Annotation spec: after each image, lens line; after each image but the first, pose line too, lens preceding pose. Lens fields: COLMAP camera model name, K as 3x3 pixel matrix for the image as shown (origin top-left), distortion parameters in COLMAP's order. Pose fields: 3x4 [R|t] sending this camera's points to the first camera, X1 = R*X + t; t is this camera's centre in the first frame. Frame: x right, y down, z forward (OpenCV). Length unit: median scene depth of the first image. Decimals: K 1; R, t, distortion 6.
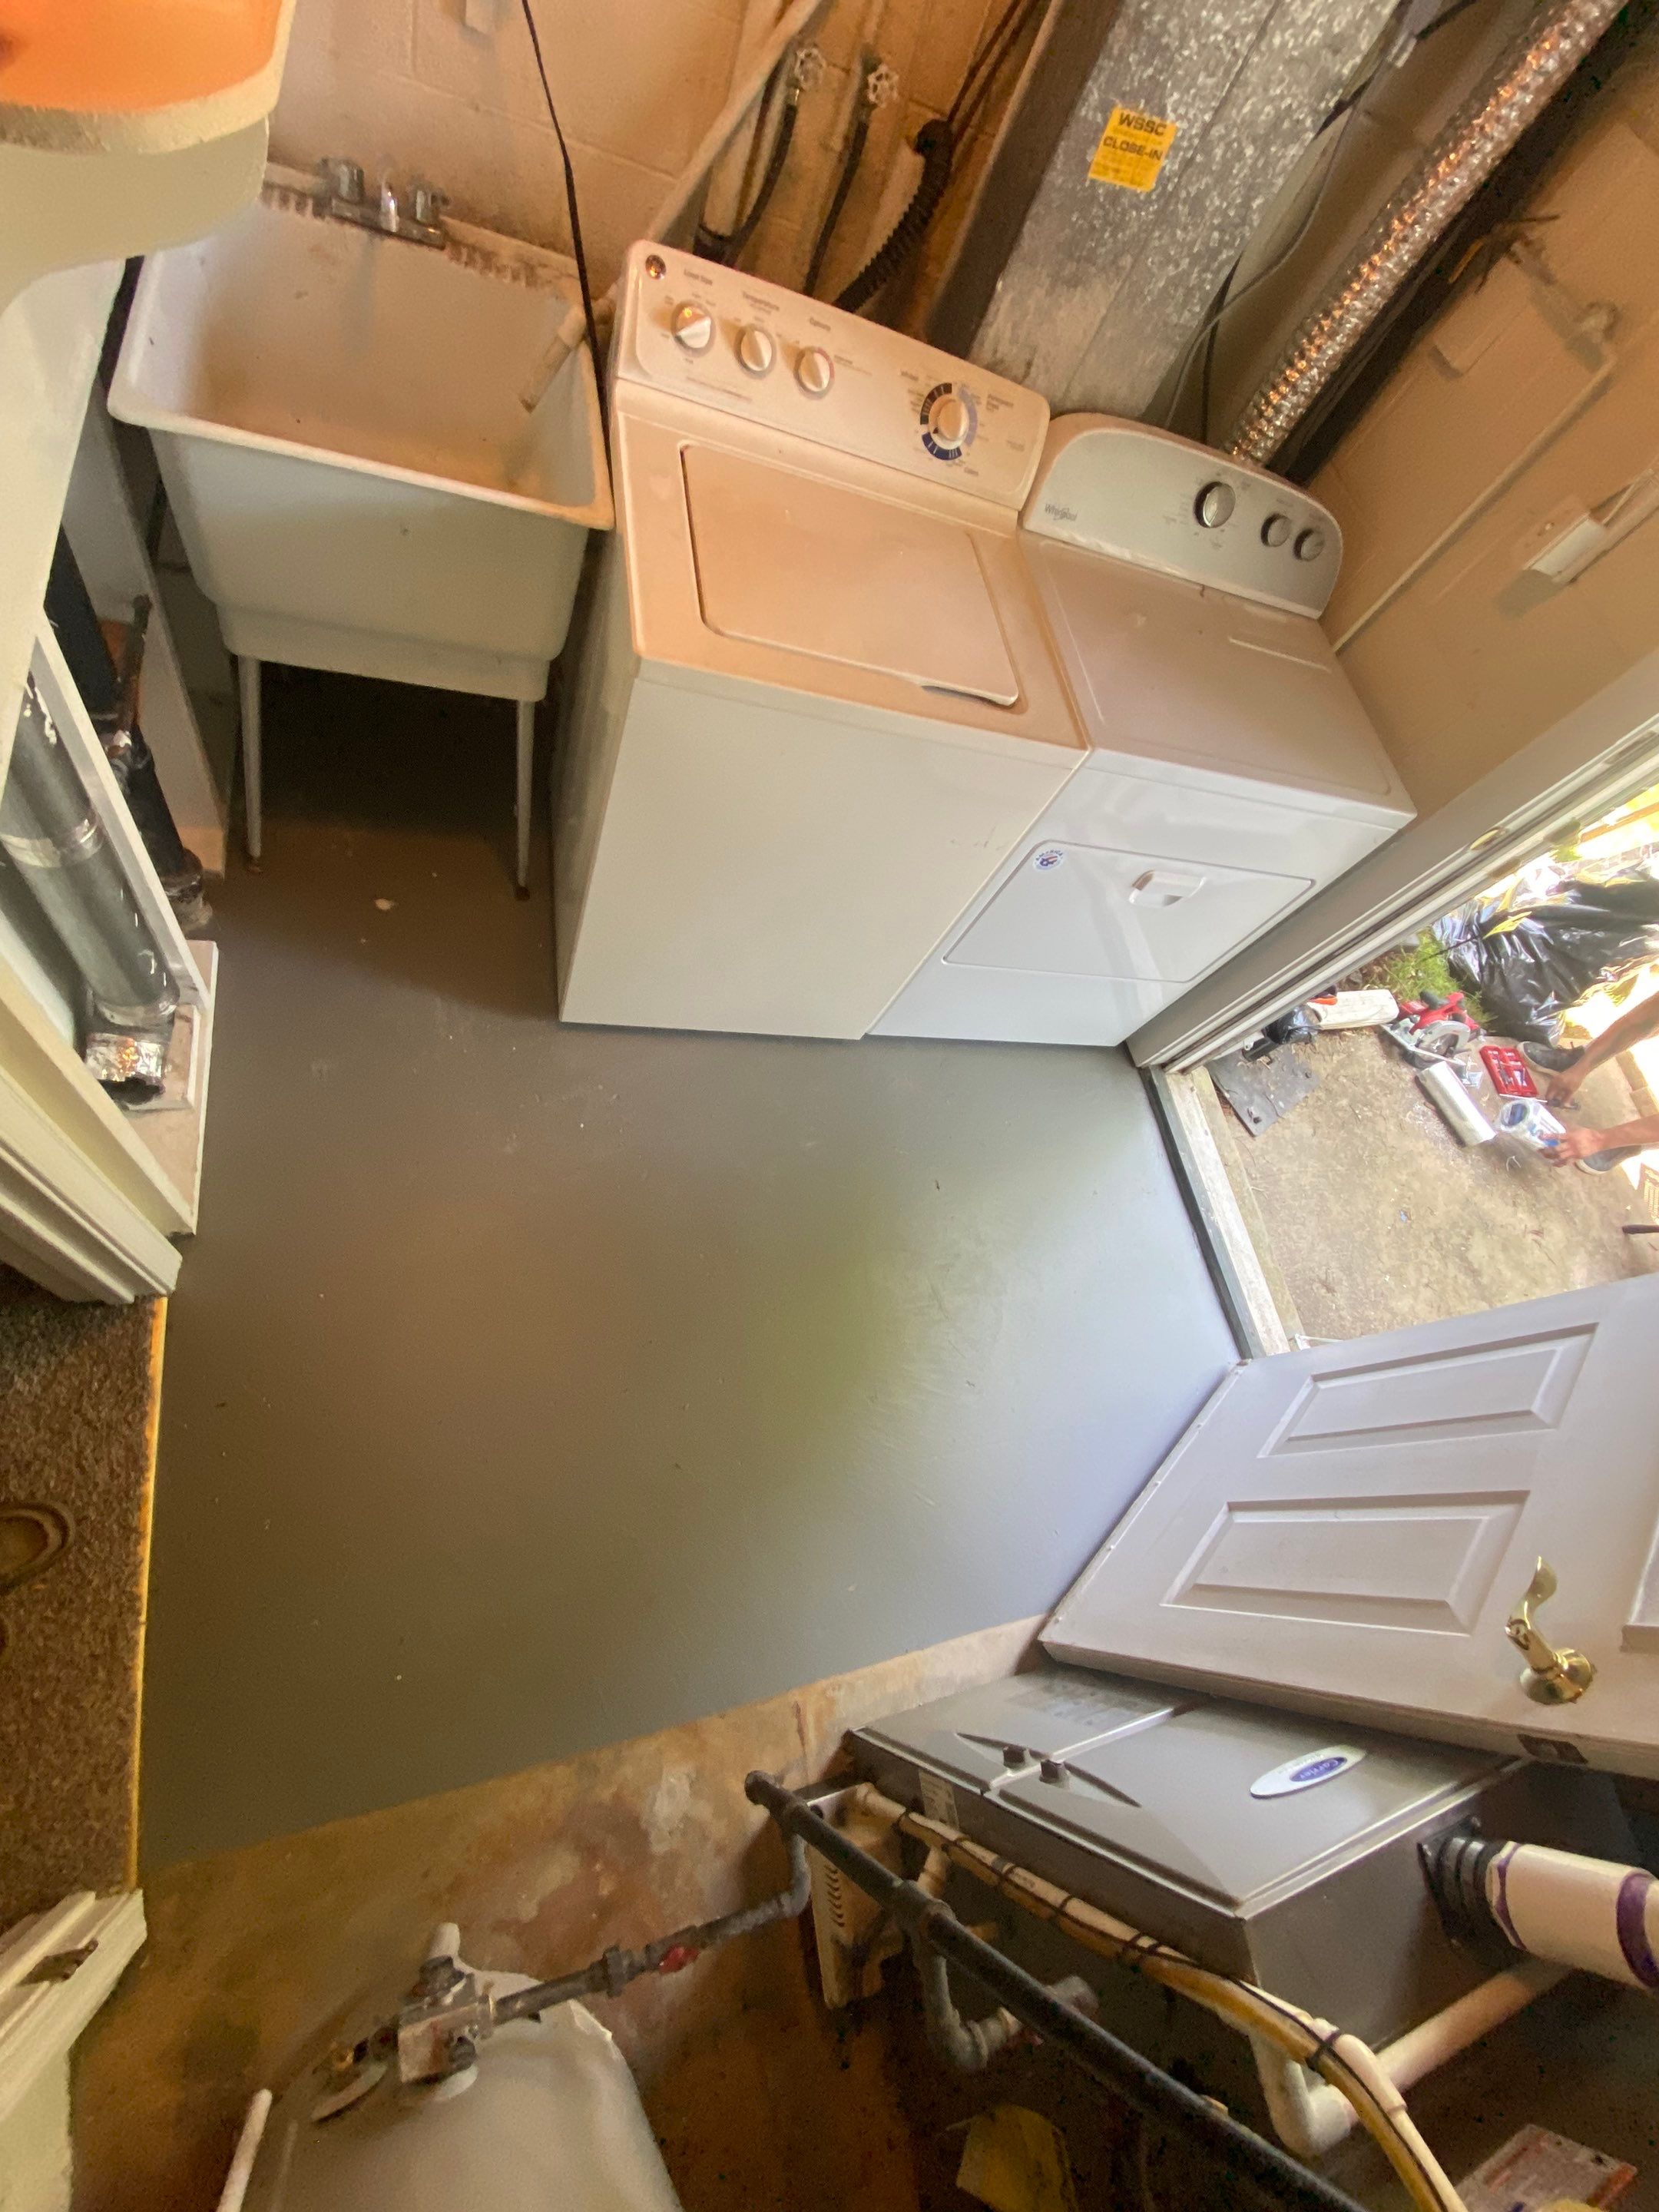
lens RADIAL K [[898.8, 0, 835.8], [0, 898.8, 1104.8], [0, 0, 1]] dist [0.015370, -0.018155]
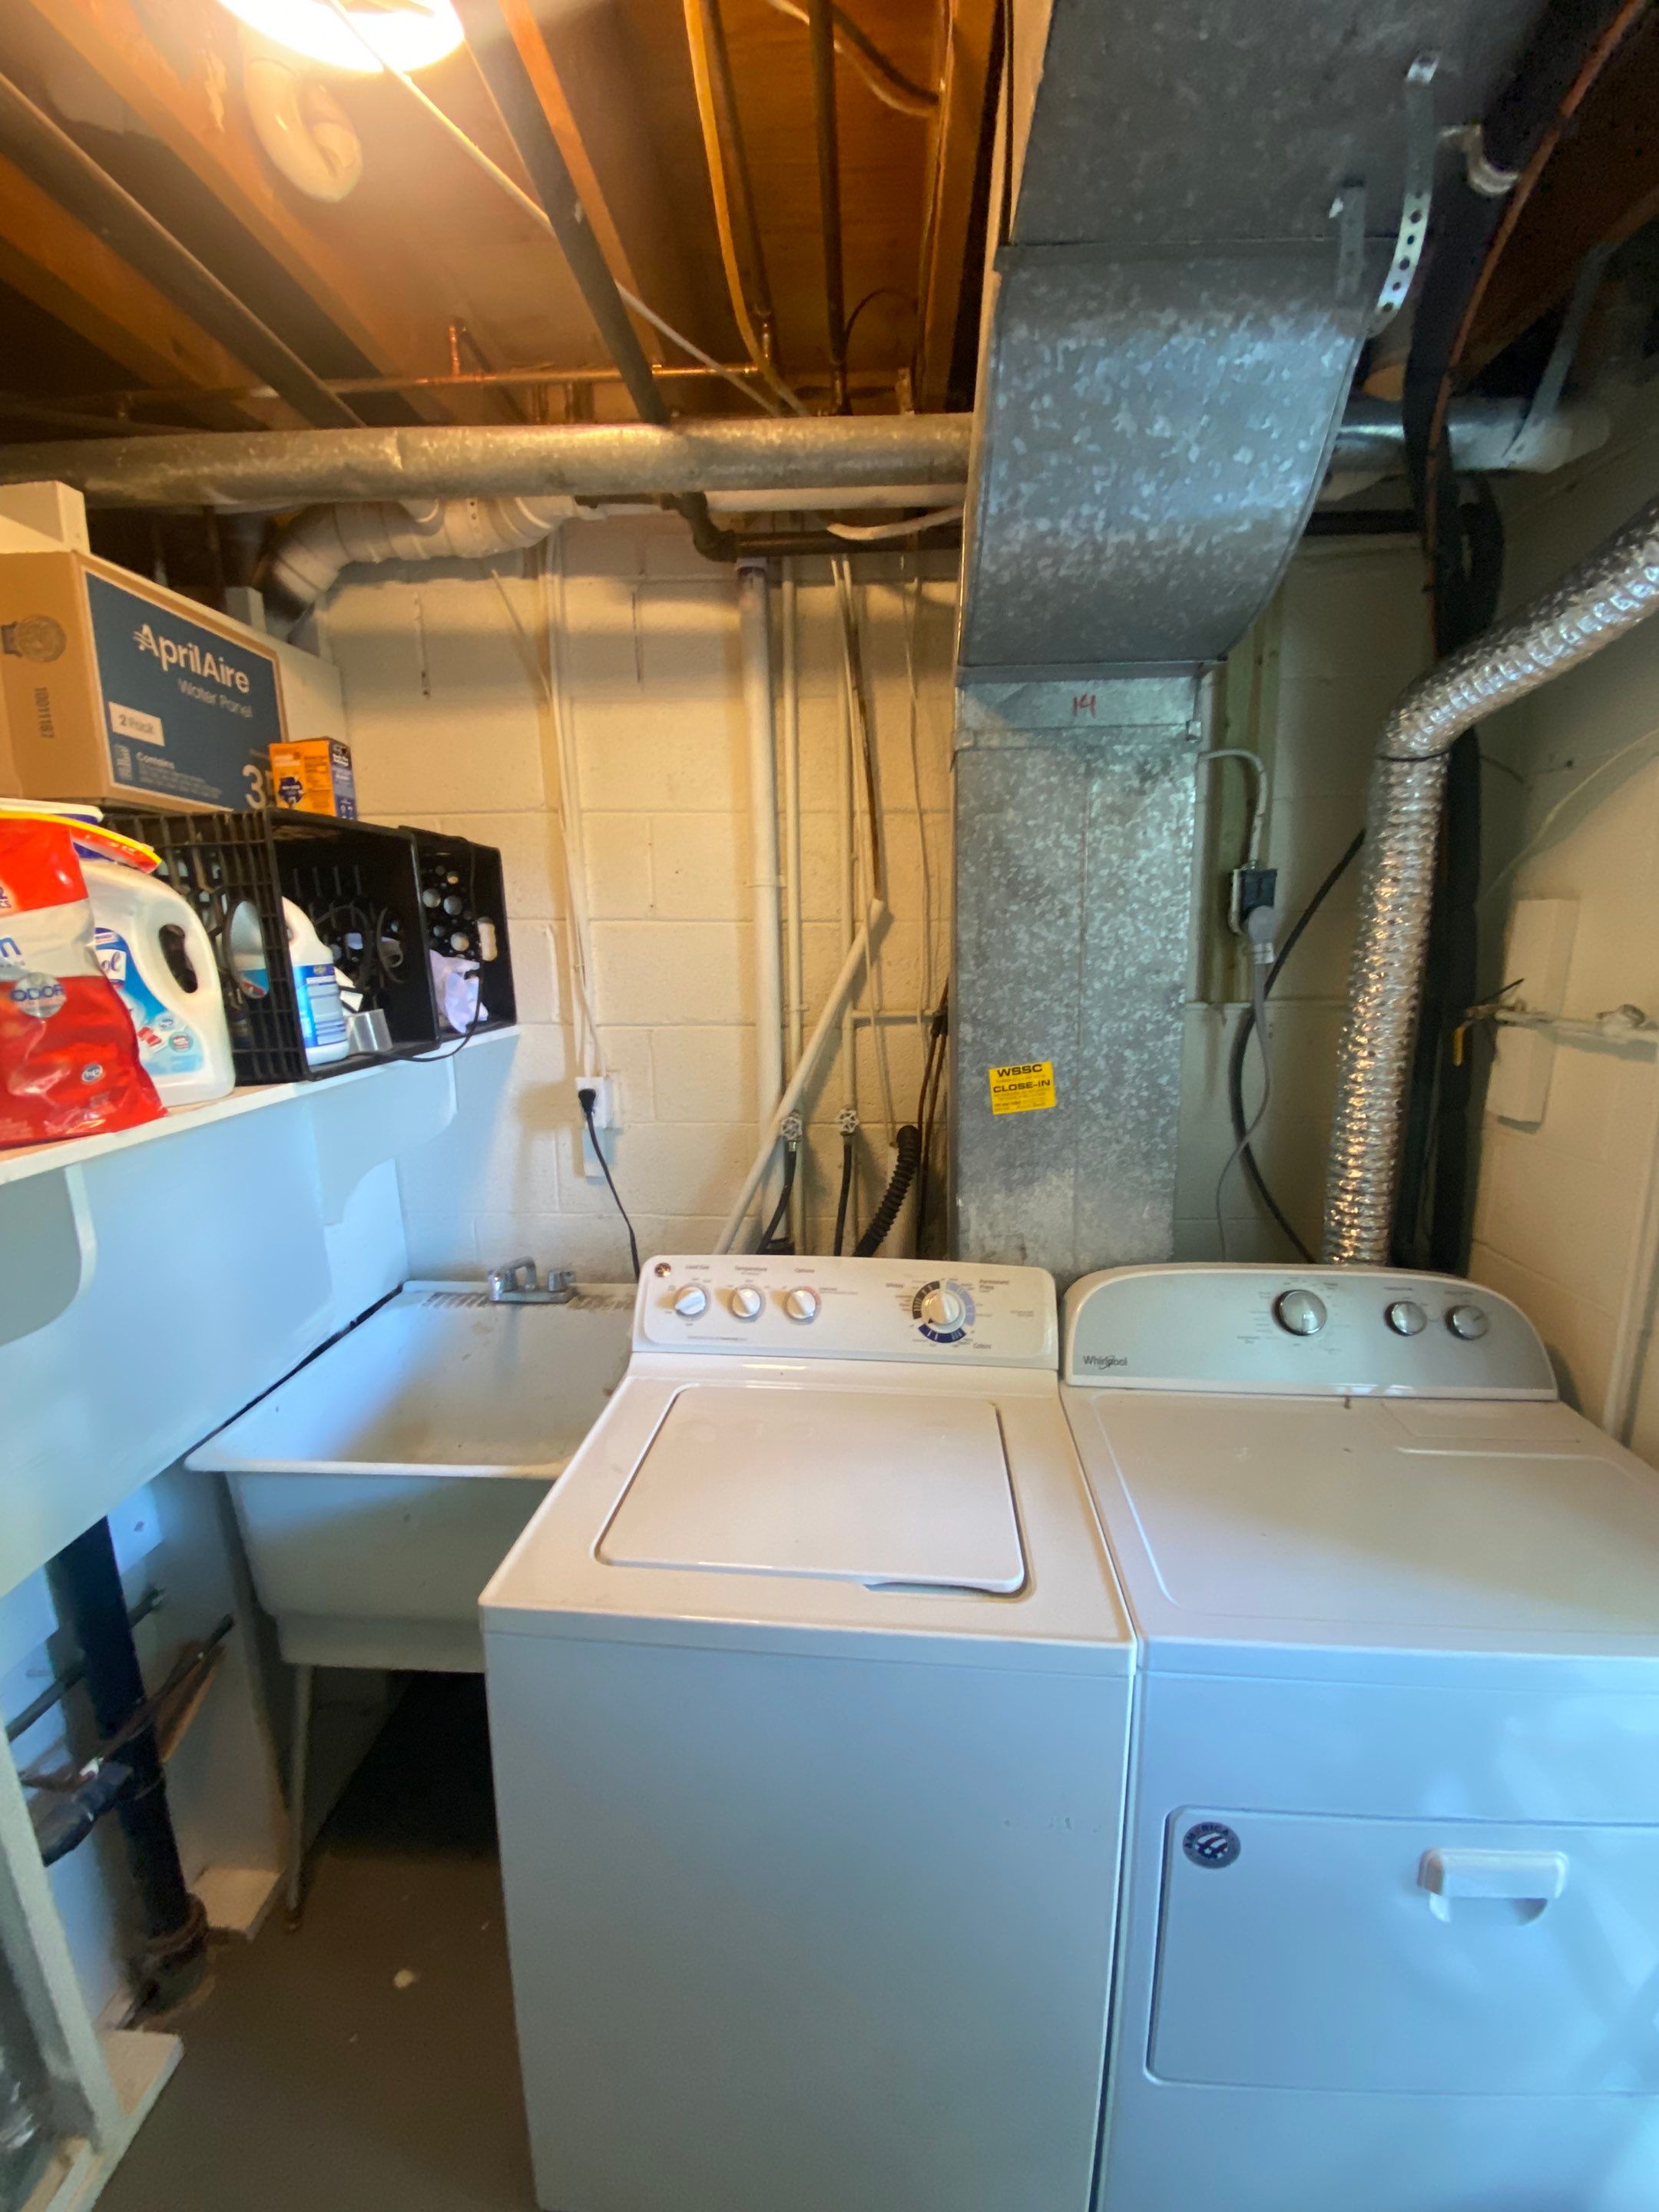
lens RADIAL K [[894.3, 0, 831.4], [0, 894.3, 1102.0], [0, 0, 1]] dist [0.032548, -0.027564]
pose [[0.901404, -0.319352, -0.292379, 0.379022], [-0.059318, 0.577820, -0.814005, -0.063795], [0.428897, 0.751091, 0.501906, 0.260093]]
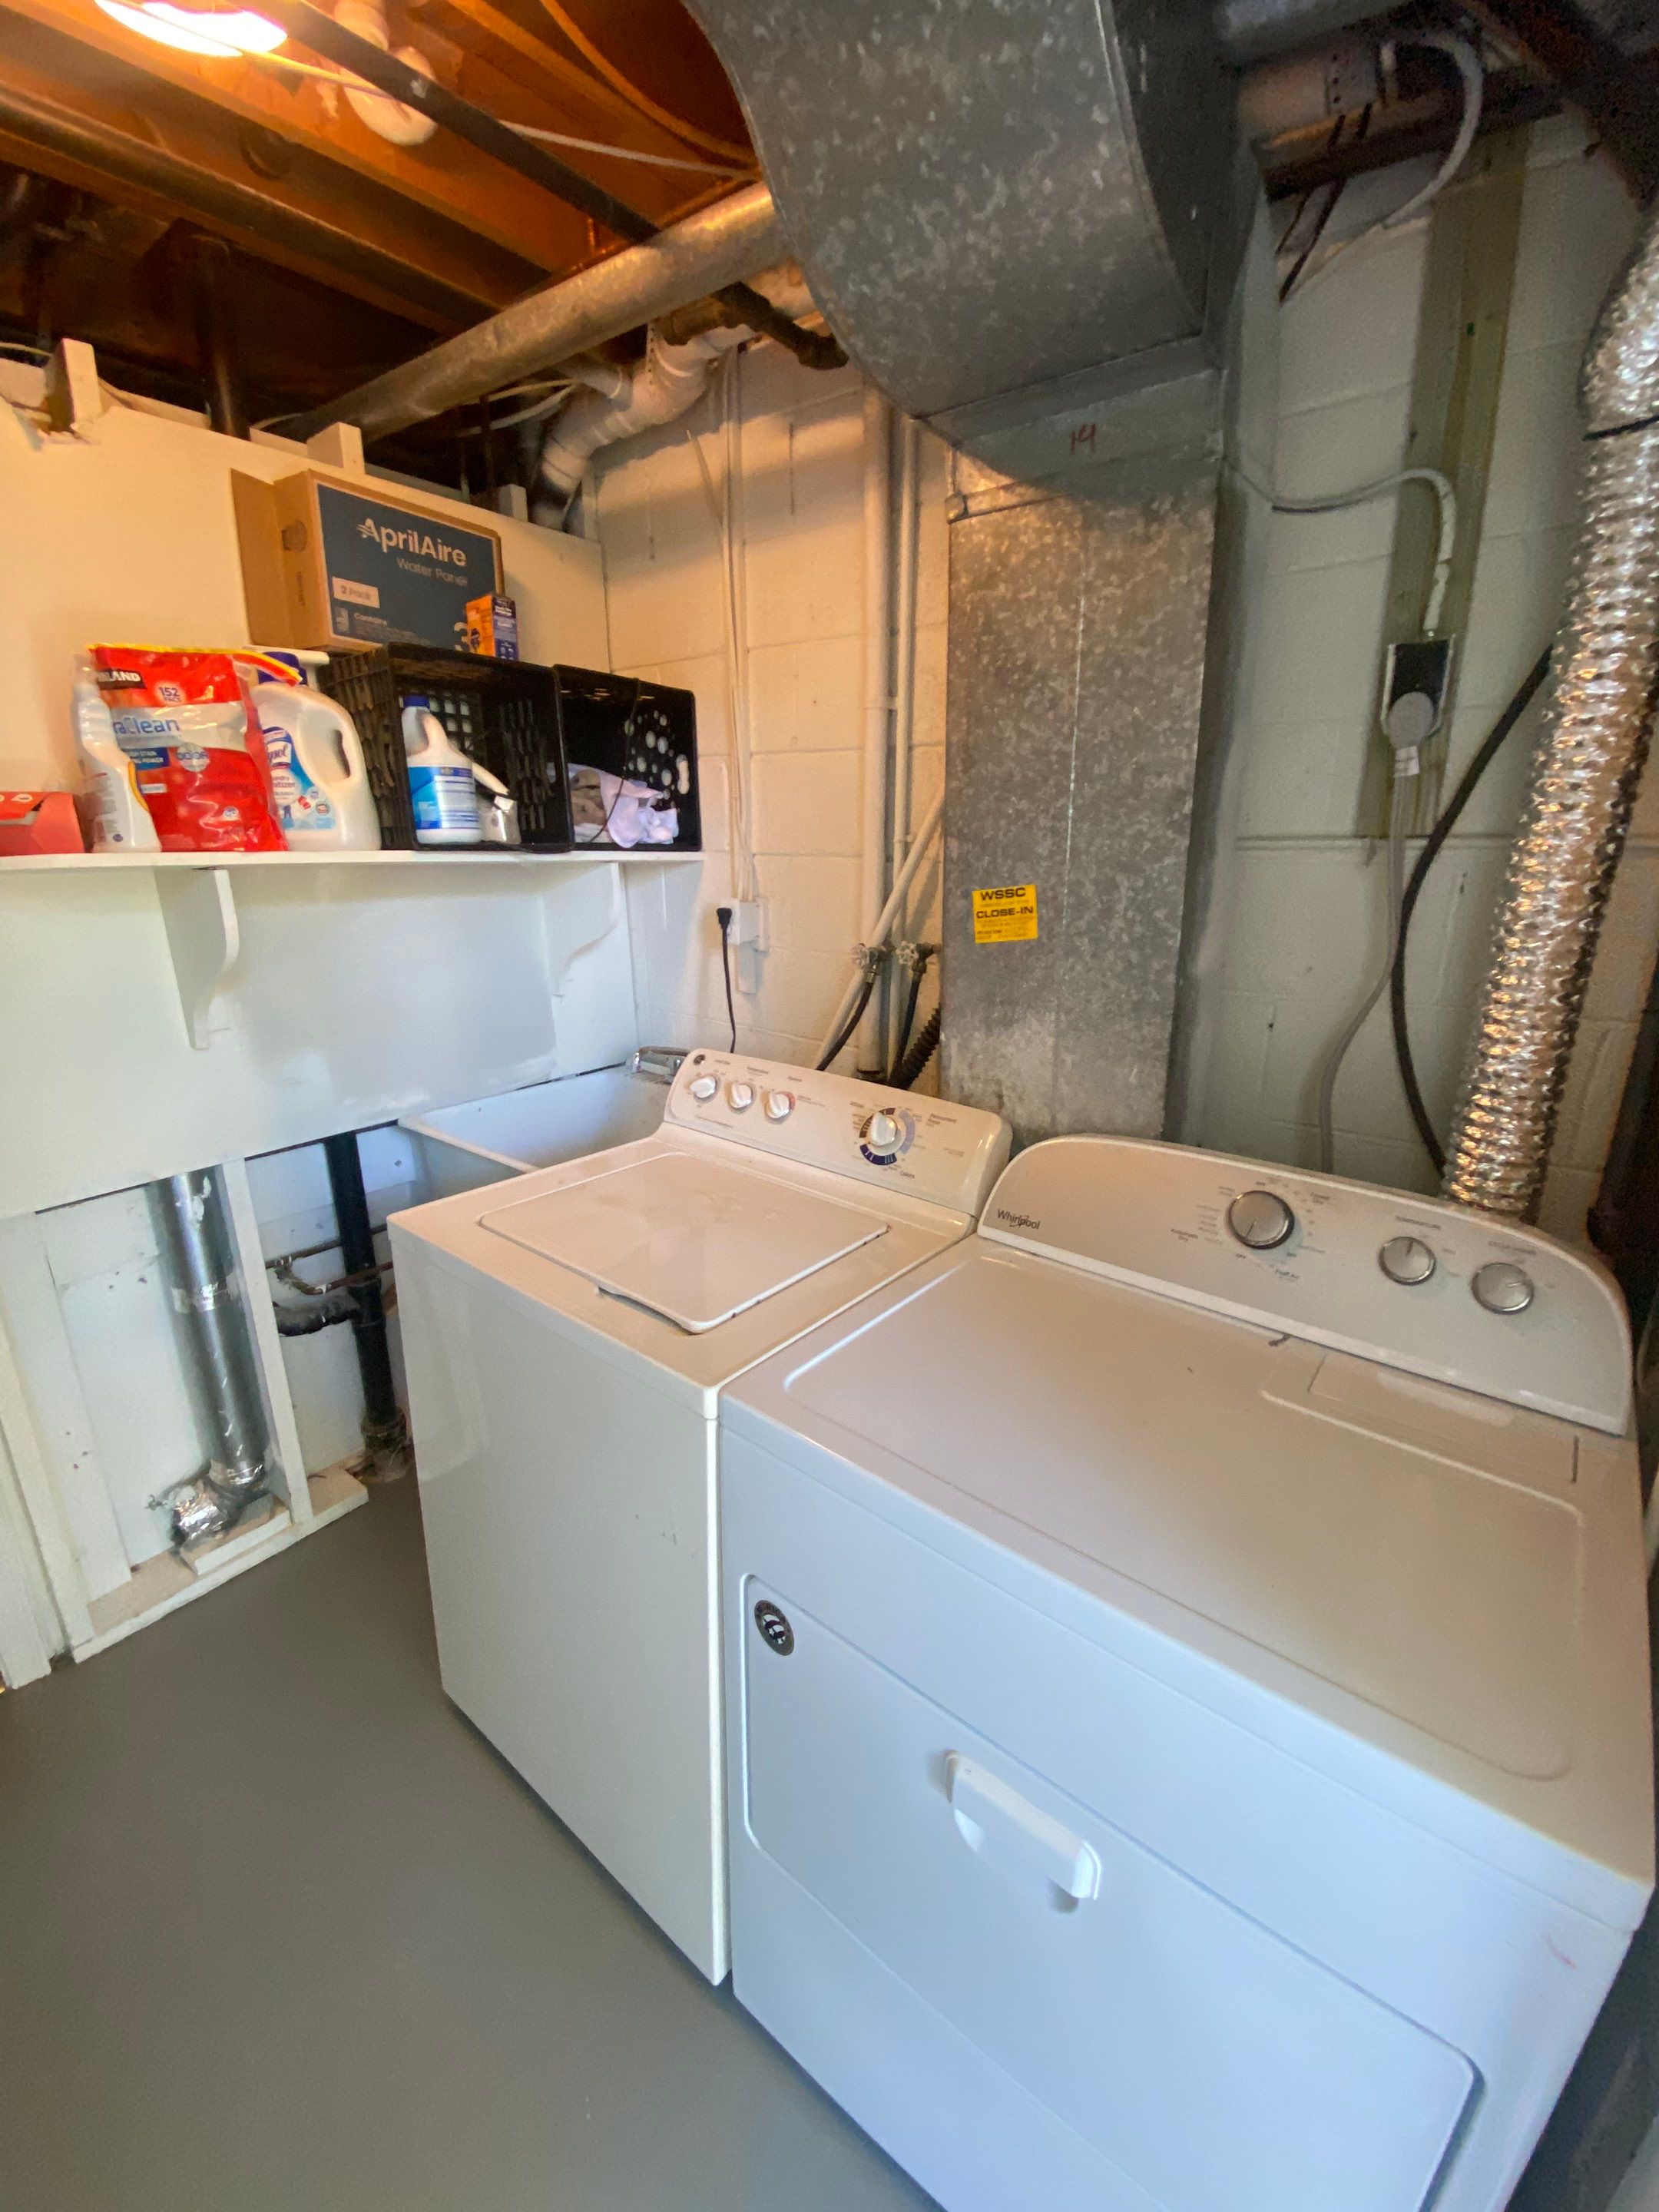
lens RADIAL K [[895.5, 0, 832.2], [0, 895.5, 1098.7], [0, 0, 1]] dist [0.023870, -0.022975]
pose [[0.619888, -0.144635, -0.771246, 0.851129], [-0.573493, 0.587334, -0.571090, -0.176726], [0.535579, 0.796316, 0.281134, 0.647676]]
